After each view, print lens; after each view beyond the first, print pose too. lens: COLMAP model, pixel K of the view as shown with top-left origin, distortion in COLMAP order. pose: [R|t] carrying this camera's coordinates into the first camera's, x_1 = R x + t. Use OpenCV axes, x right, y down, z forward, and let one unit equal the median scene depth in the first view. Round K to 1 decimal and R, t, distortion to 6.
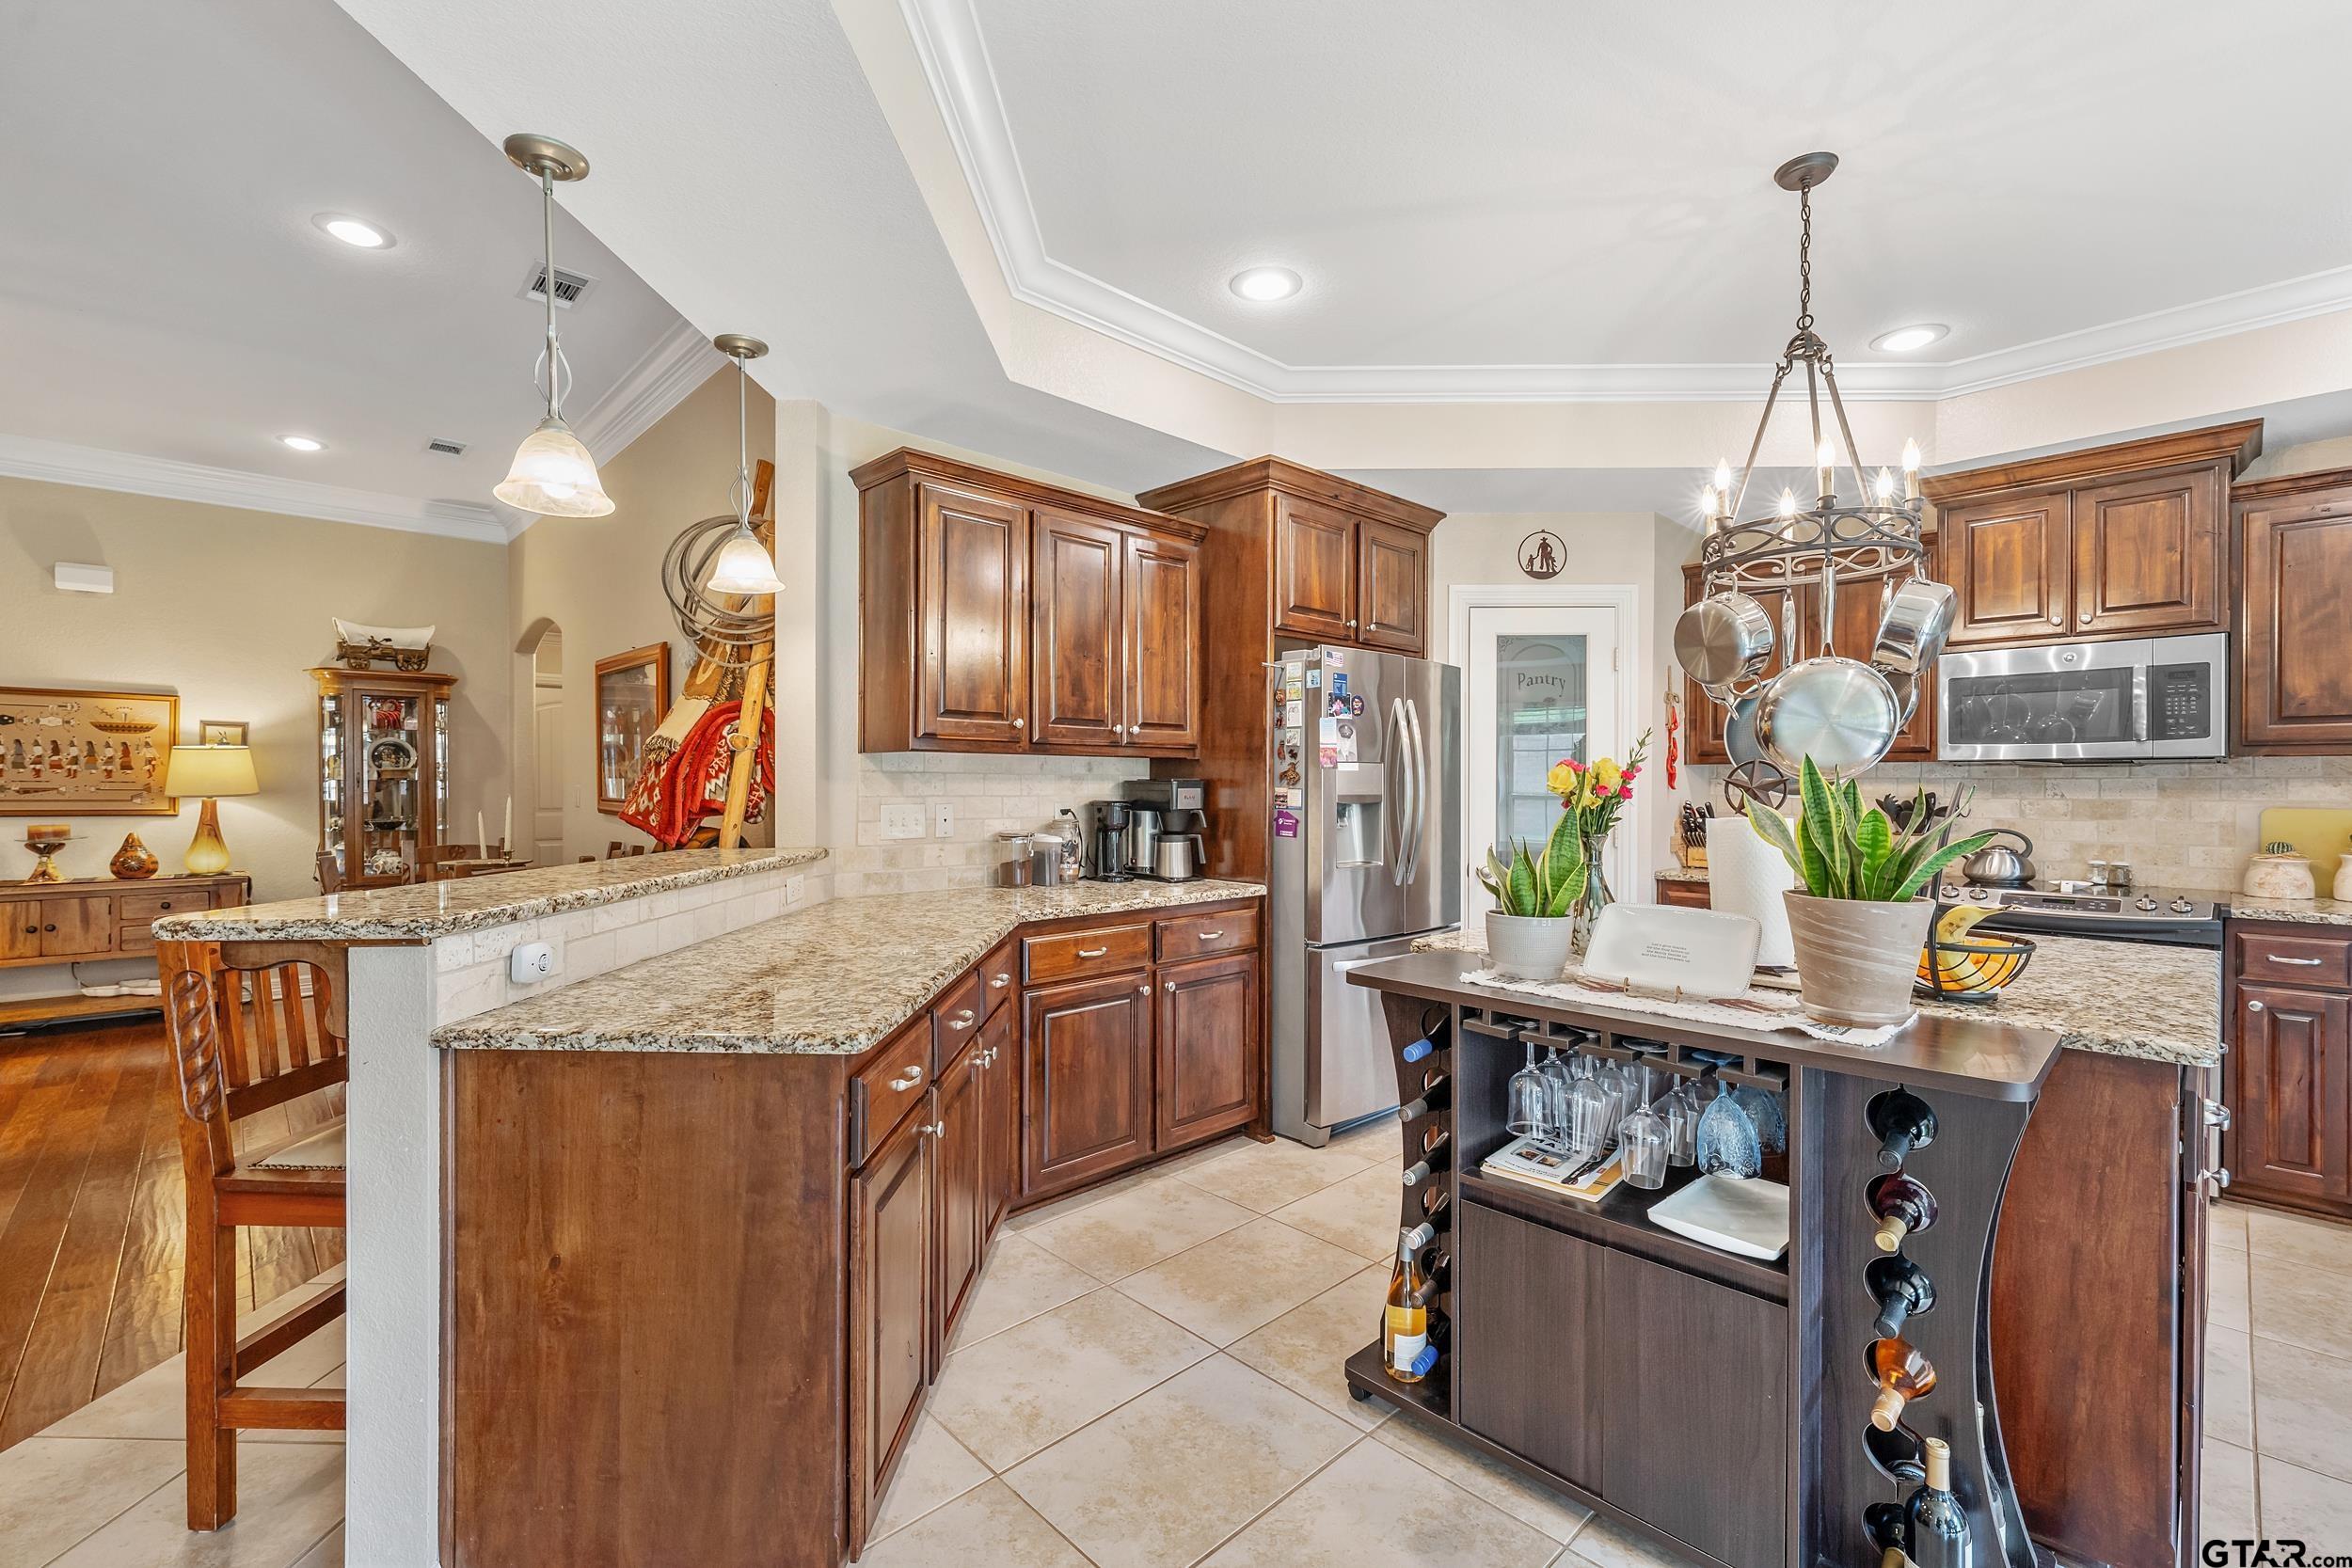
lens RADIAL K [[1002.9, 0, 1175.9], [0, 1002.9, 788.5], [0, 0, 1]] dist [0.000201, 0.000537]
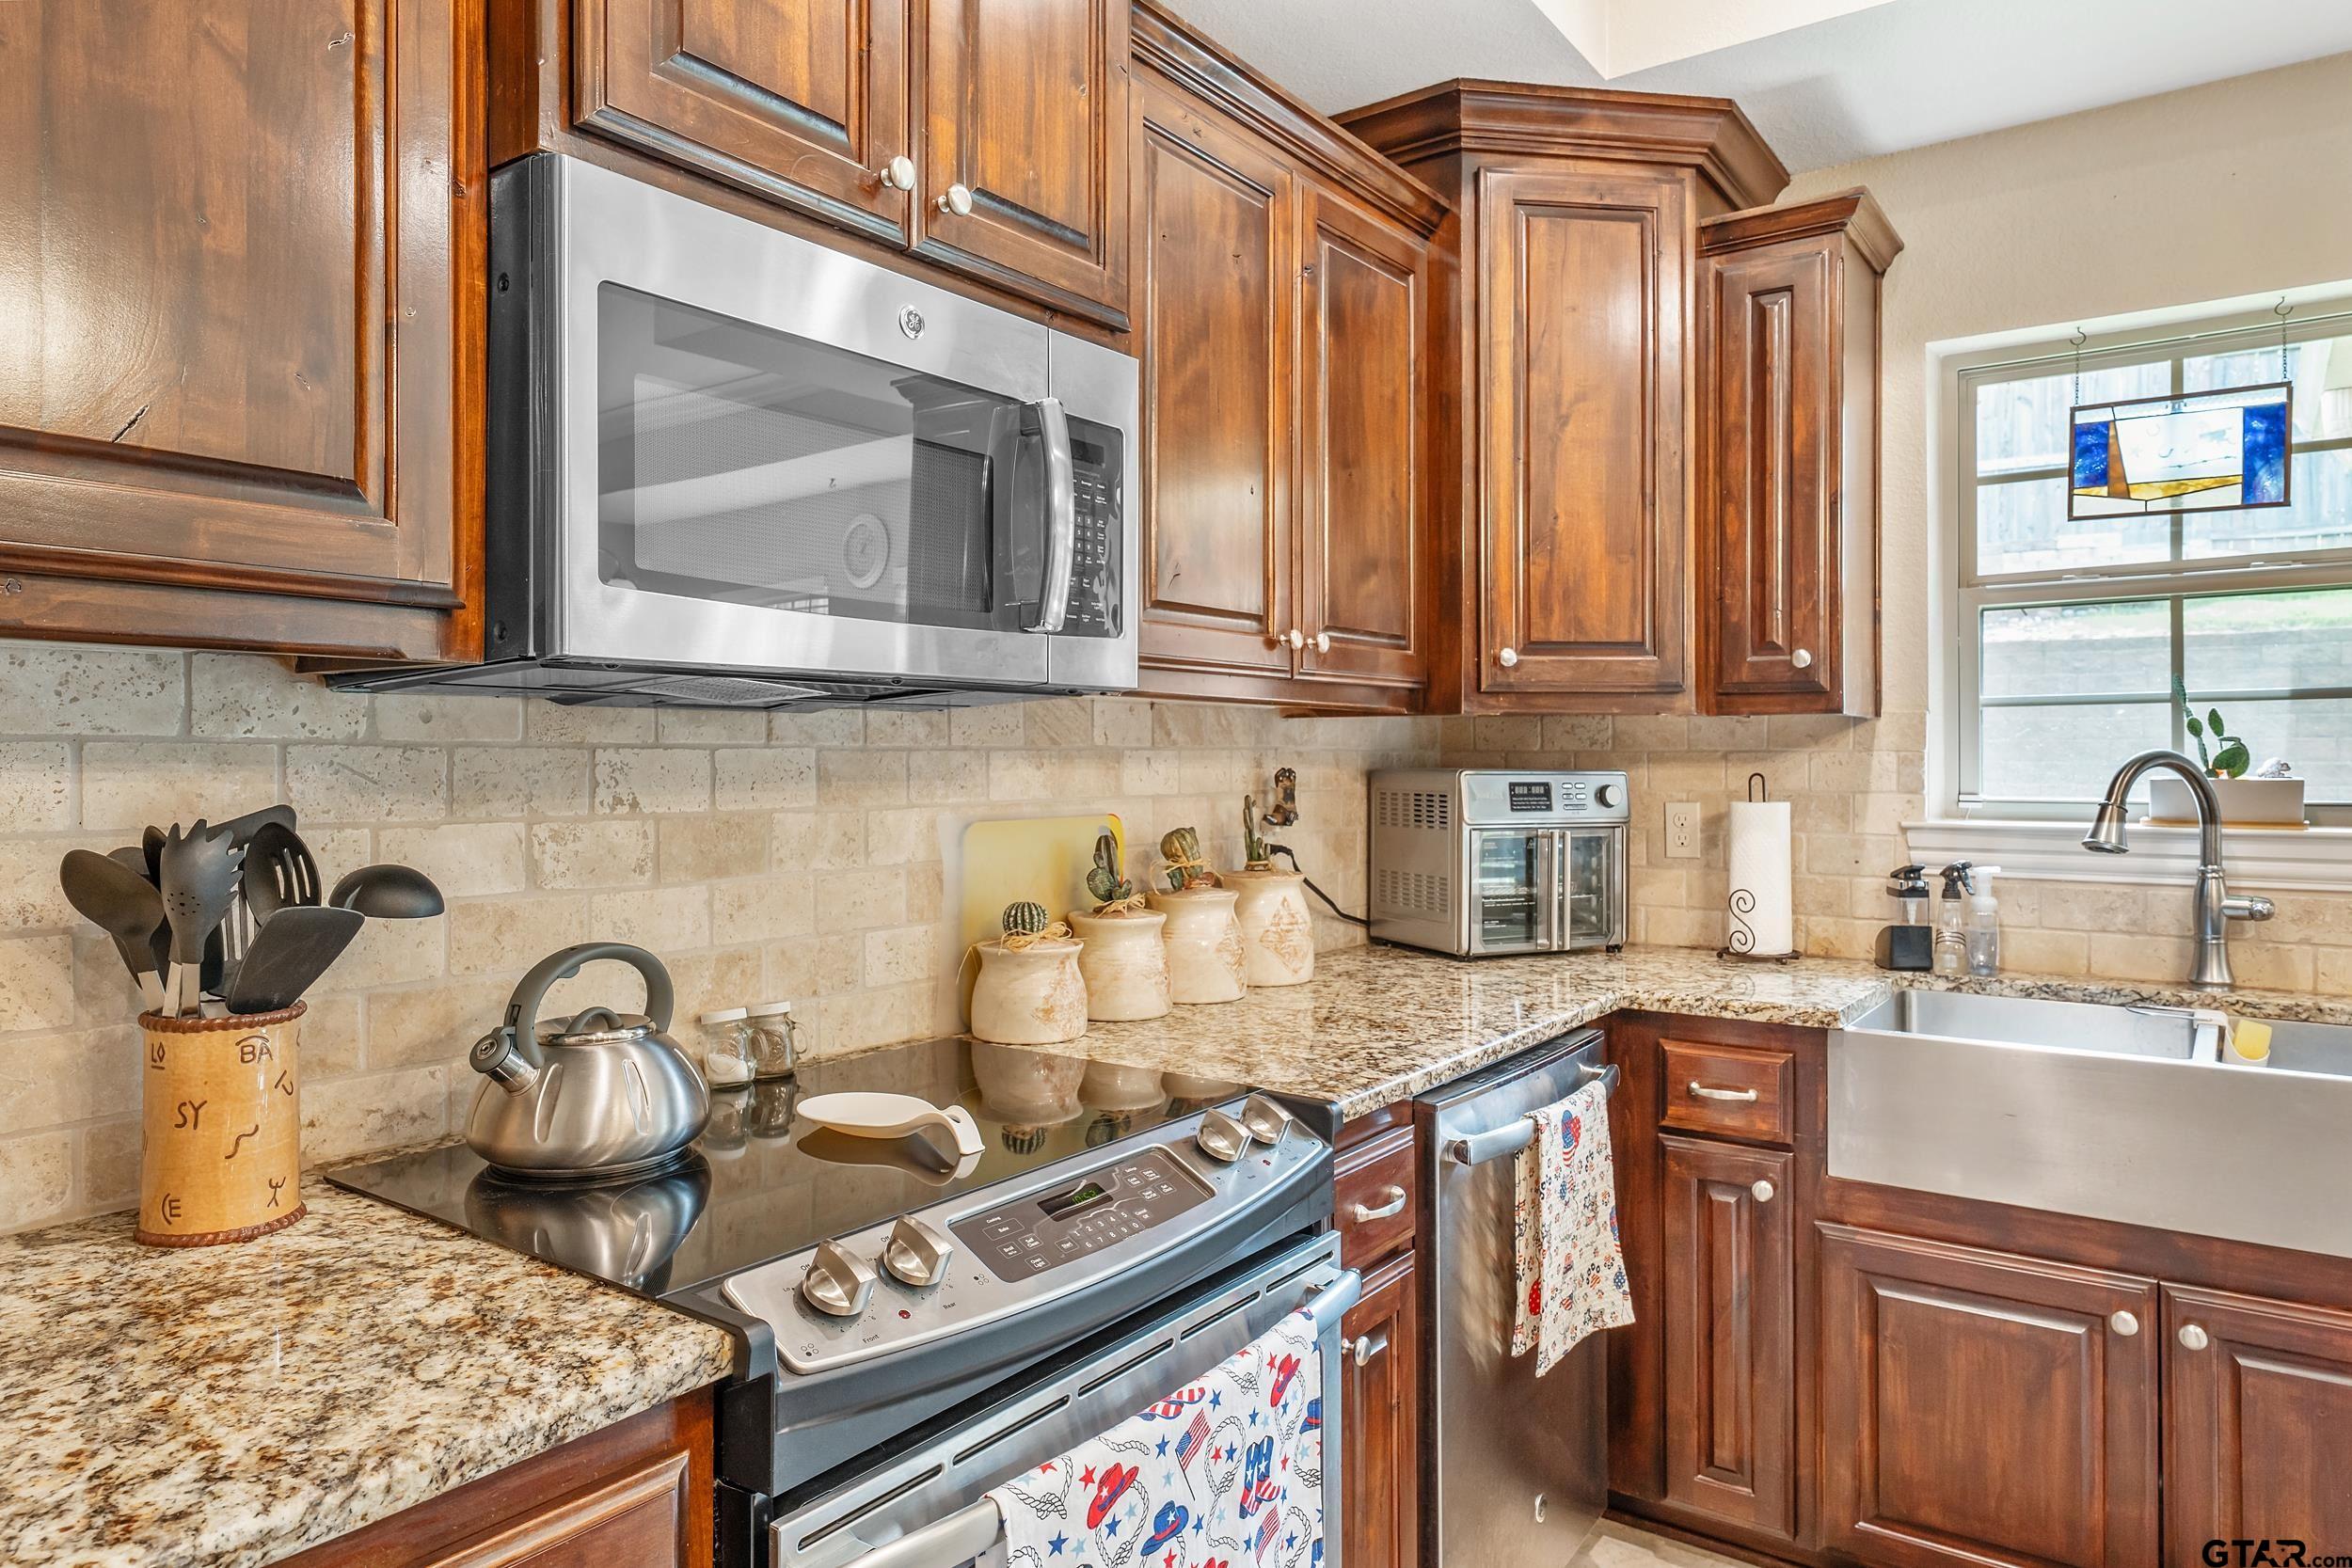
lens RADIAL K [[1445.6, 0, 1177.6], [0, 1445.6, 762.0], [0, 0, 1]] dist [-0.001679, -0.001312]
pose [[-0.177480, -0.003217, 0.984119, 0.493328], [0.004904, 0.999979, 0.004153, -0.007327], [-0.984112, 0.005564, -0.177461, 1.037833]]
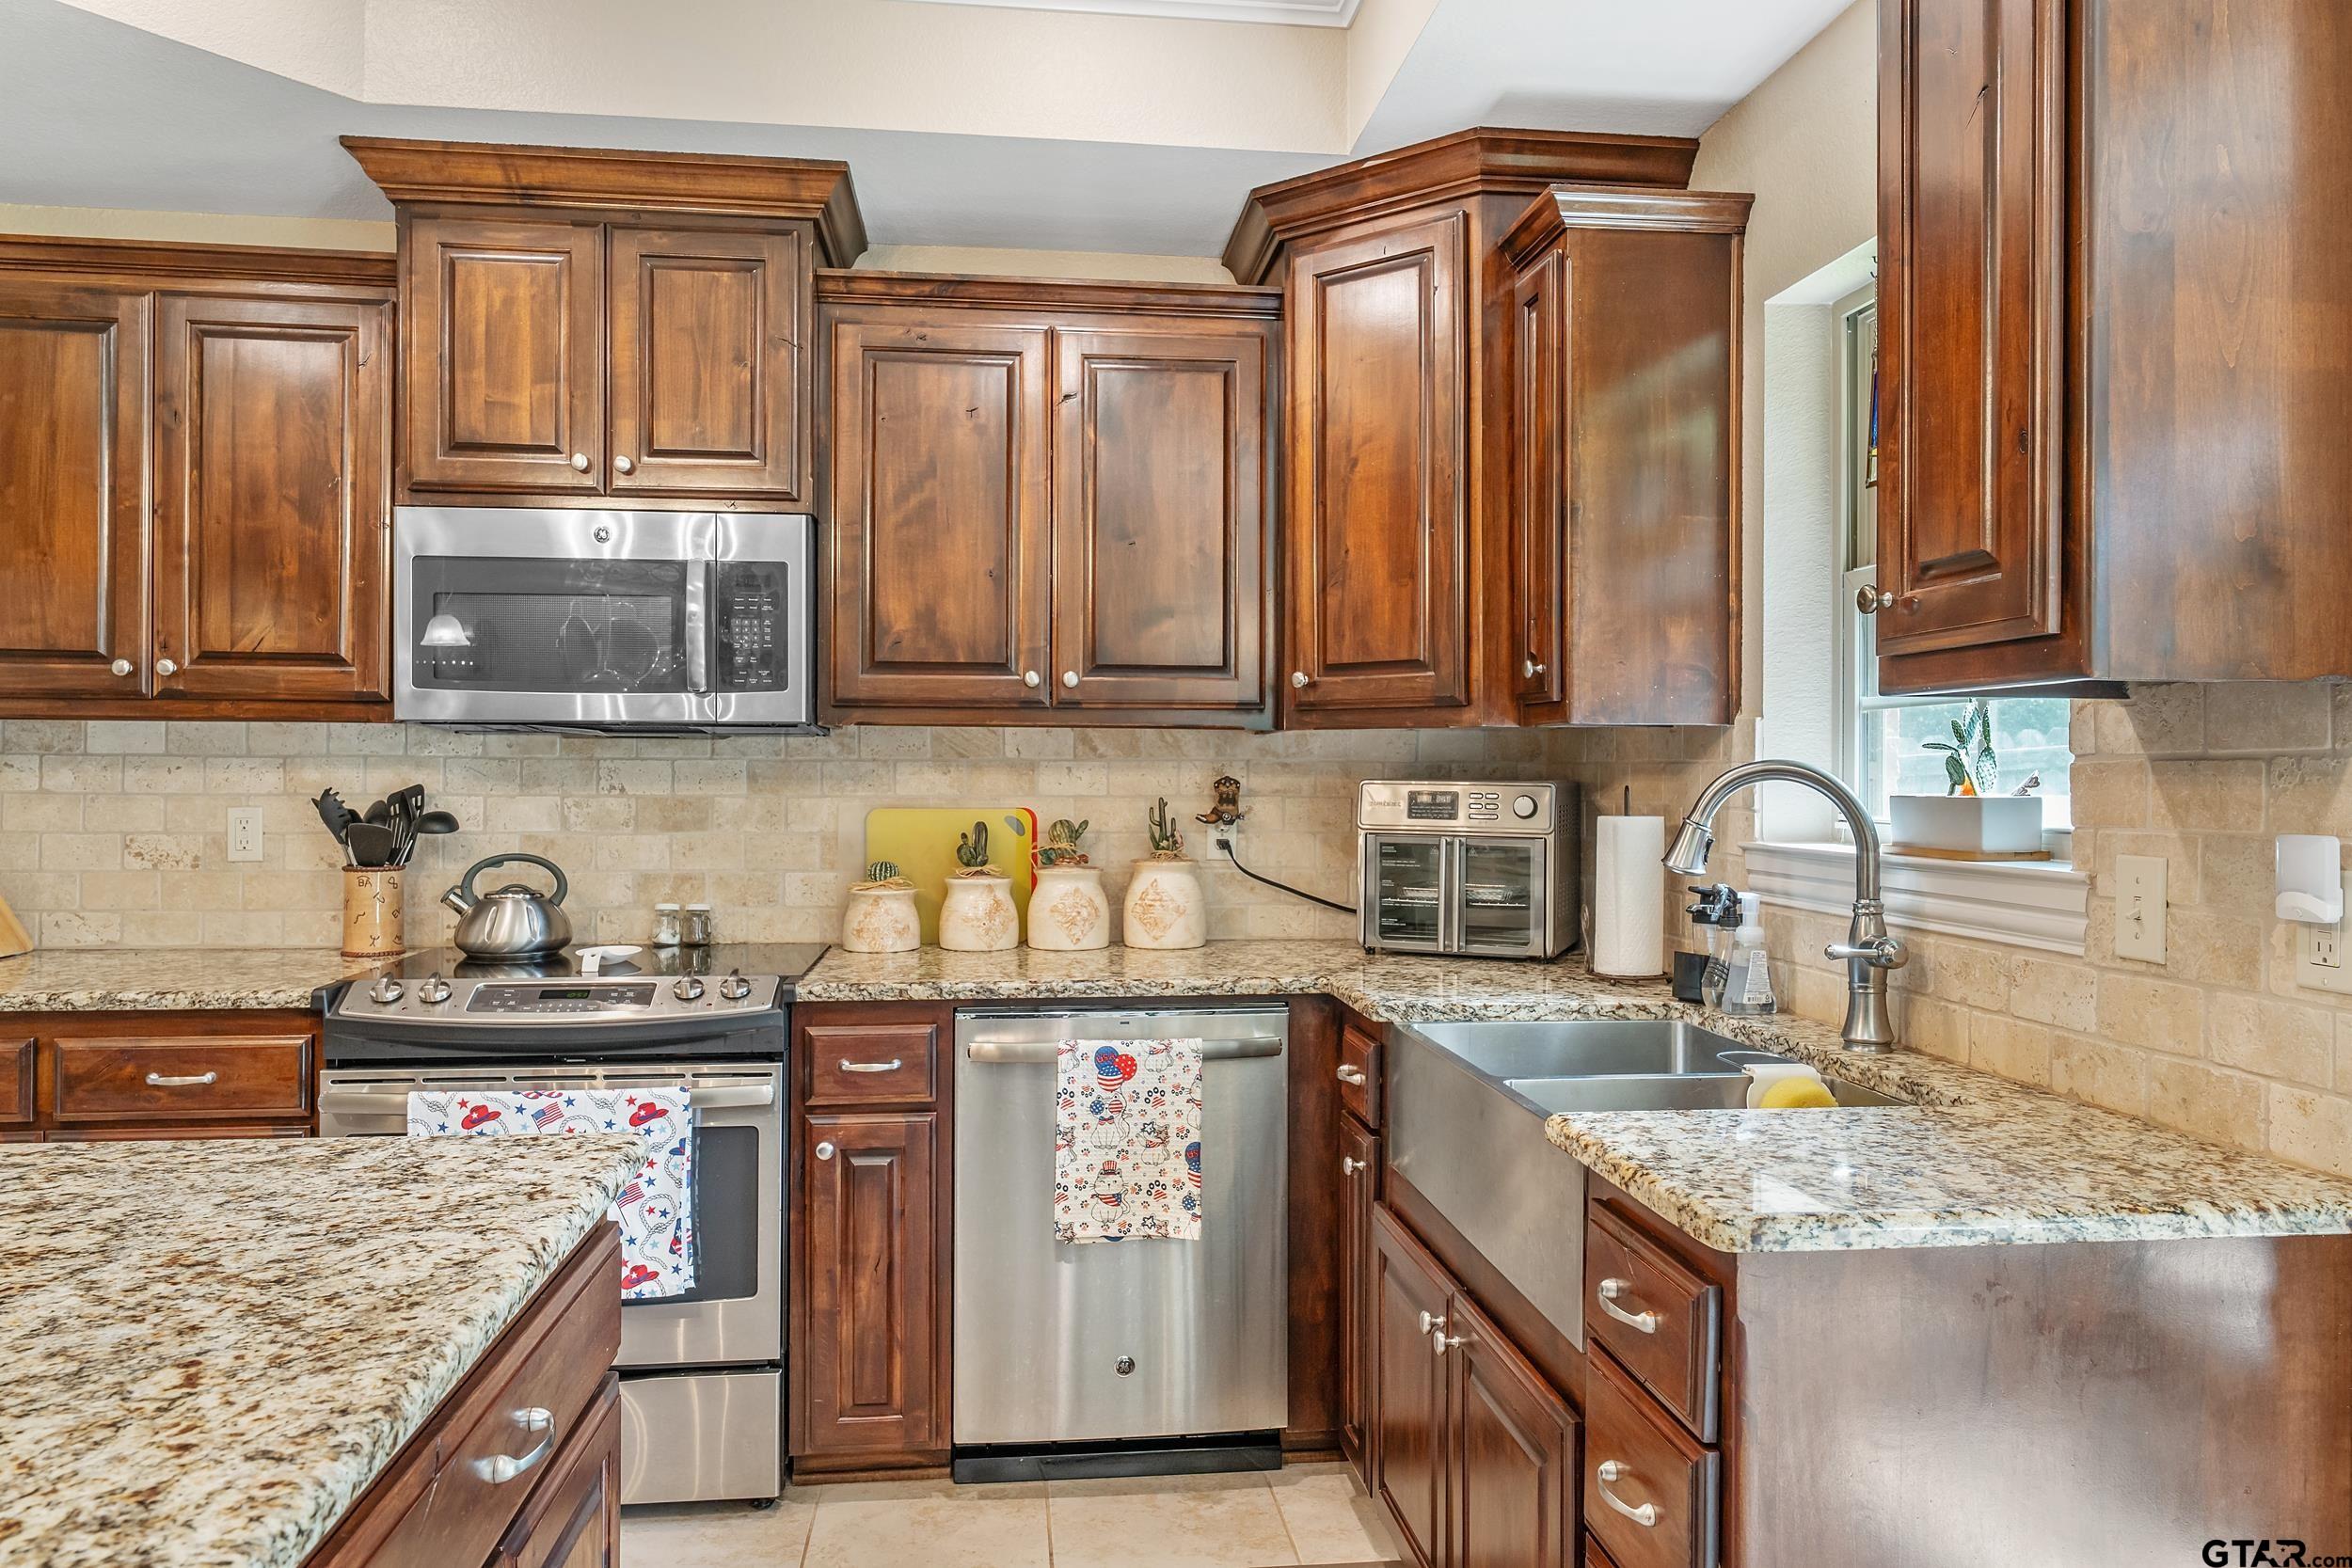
lens RADIAL K [[1536.9, 0, 1180.1], [0, 1536.9, 774.7], [0, 0, 1]] dist [0.002574, 0.000382]
pose [[0.597984, -0.000246, 0.801508, 0.432159], [-0.000226, 1.000000, 0.000475, -0.002090], [-0.801508, -0.000465, 0.597983, 0.269117]]
